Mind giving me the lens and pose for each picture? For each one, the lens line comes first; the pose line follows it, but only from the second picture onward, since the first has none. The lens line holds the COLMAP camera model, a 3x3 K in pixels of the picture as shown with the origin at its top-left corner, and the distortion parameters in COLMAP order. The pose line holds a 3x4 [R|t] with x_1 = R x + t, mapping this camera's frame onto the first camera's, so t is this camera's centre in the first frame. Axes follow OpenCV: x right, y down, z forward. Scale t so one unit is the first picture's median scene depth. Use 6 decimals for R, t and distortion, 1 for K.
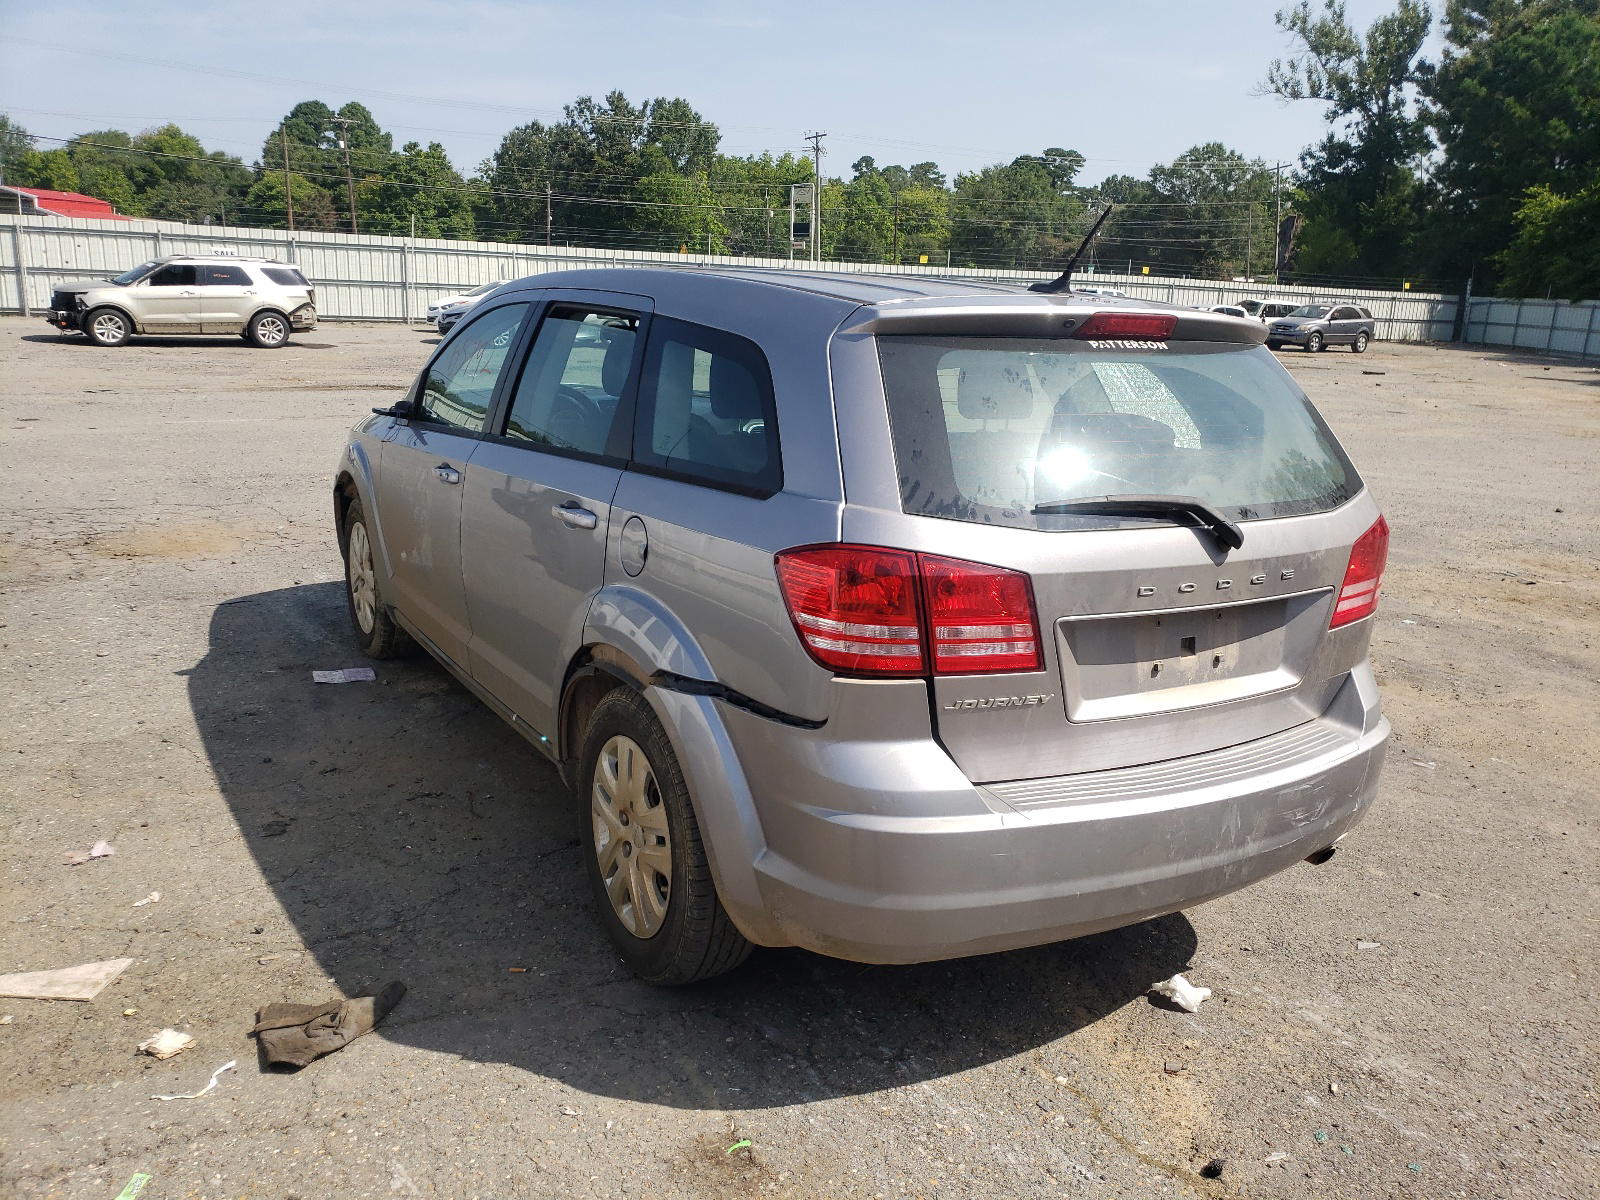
lens RADIAL K [[1270.9, 0, 800.0], [0, 1270.9, 600.0], [0, 0, 1]] dist [0.013274, 0.010786]
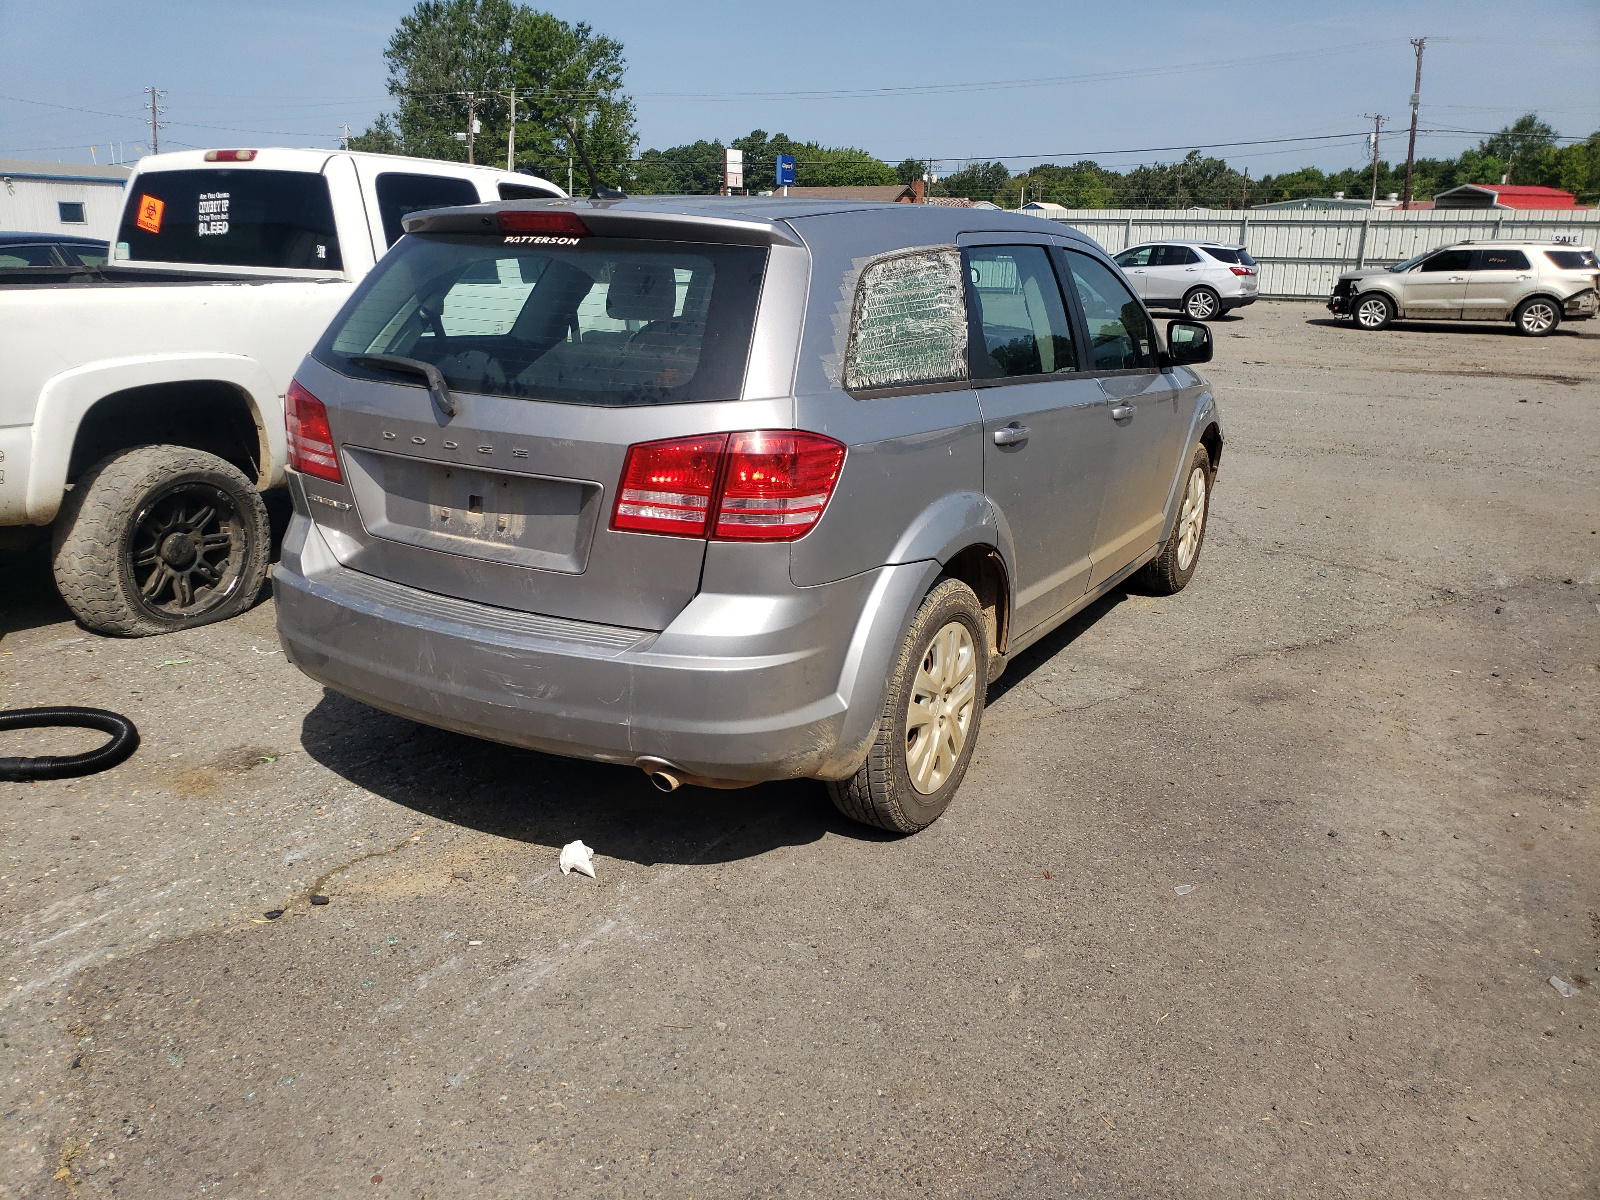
lens RADIAL K [[1270.9, 0, 800.0], [0, 1270.9, 600.0], [0, 0, 1]] dist [0.013274, 0.010786]
pose [[0.475044, 0.207317, -0.855192, 0.185586], [-0.207567, 0.970827, 0.120050, -0.009970], [0.855131, 0.120480, 0.504217, 0.088956]]
